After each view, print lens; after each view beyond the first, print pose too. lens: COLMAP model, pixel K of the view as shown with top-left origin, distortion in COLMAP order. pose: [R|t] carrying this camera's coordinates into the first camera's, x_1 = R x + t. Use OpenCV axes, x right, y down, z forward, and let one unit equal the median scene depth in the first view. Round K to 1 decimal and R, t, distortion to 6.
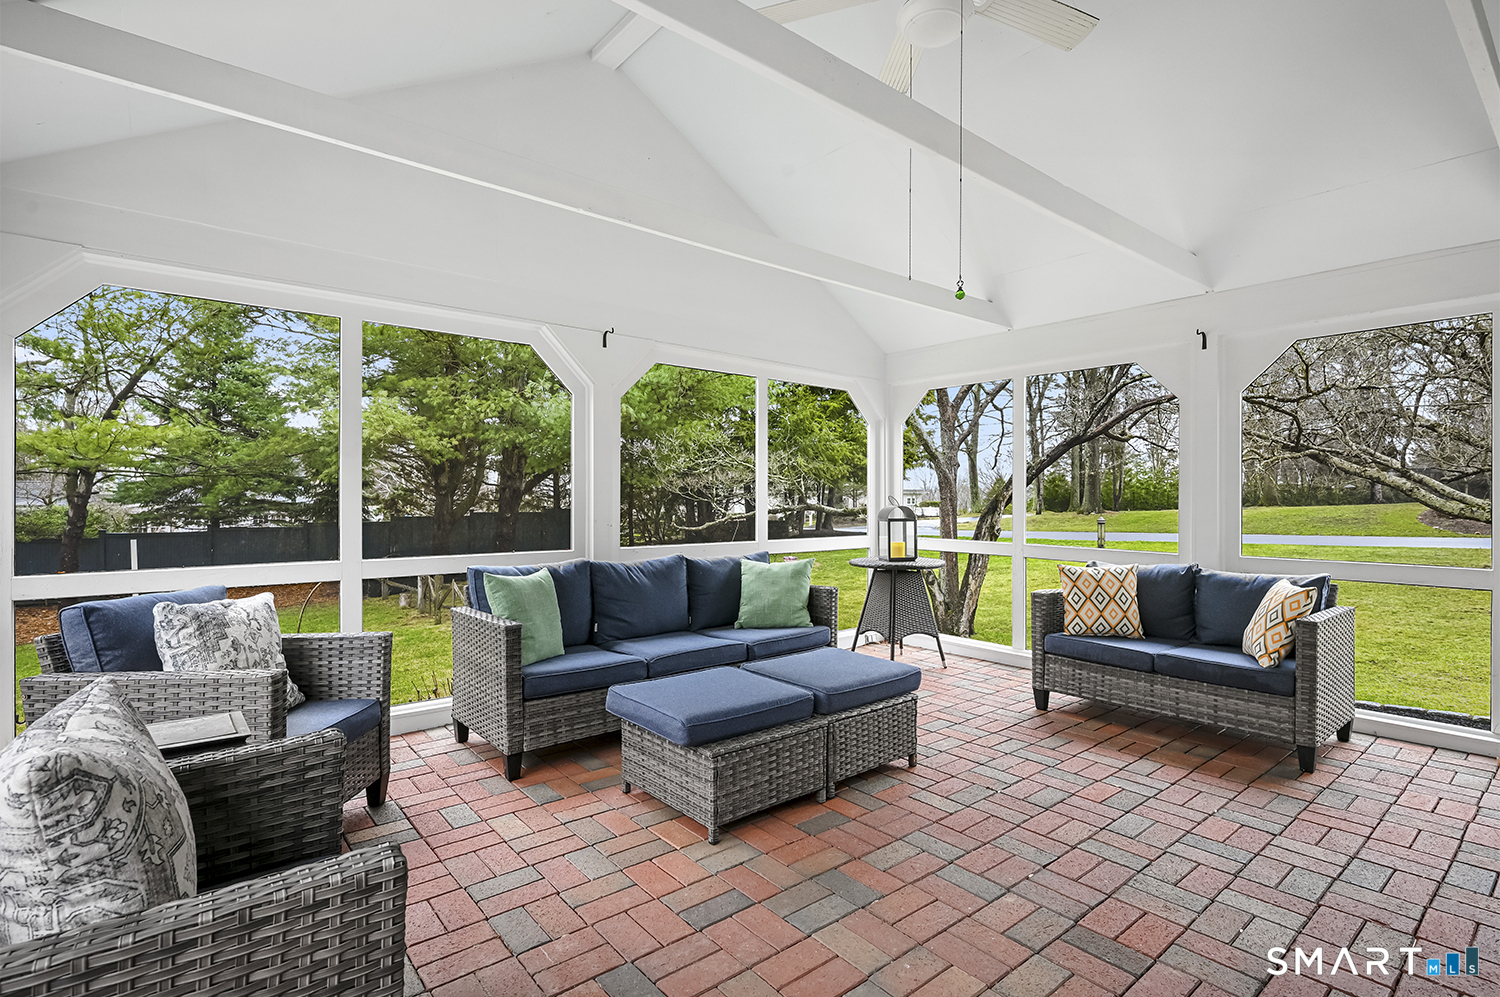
lens RADIAL K [[731.0, 0, 750.0], [0, 731.0, 498.5], [0, 0, 1]] dist [-0.001283, -0.000279]
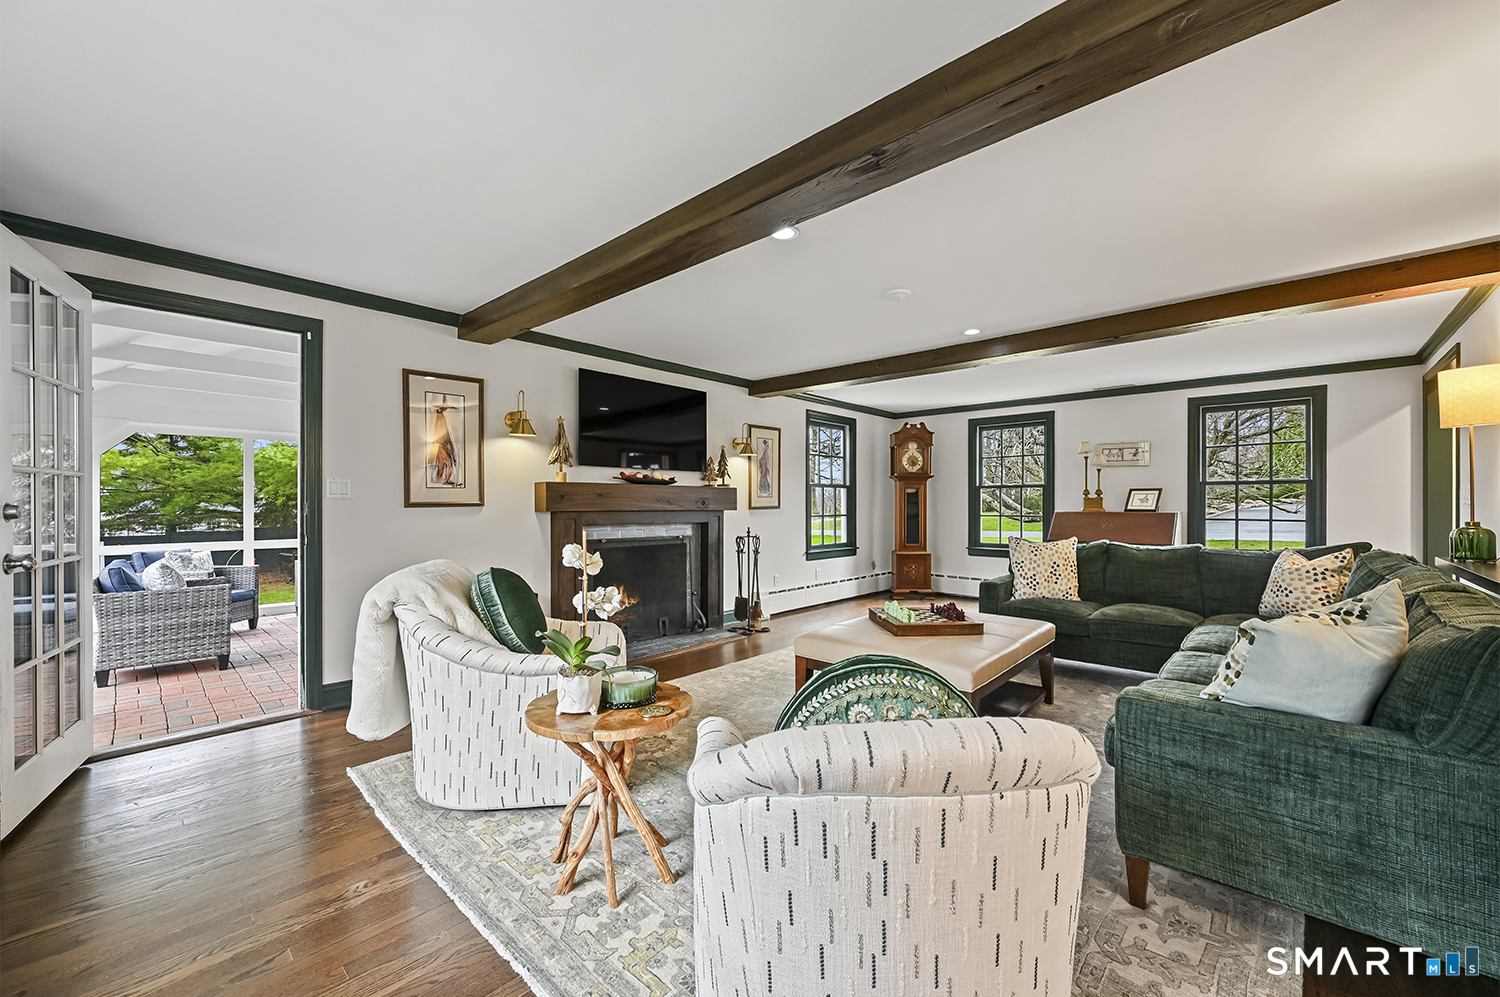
lens RADIAL K [[595.5, 0, 757.3], [0, 595.5, 497.7], [0, 0, 1]] dist [0.000386, -0.000029]
pose [[0.989045, -0.003052, 0.147586, 0.127279], [0.004533, 0.999943, -0.009697, -0.004861], [-0.147548, 0.010260, 0.989002, -0.184144]]
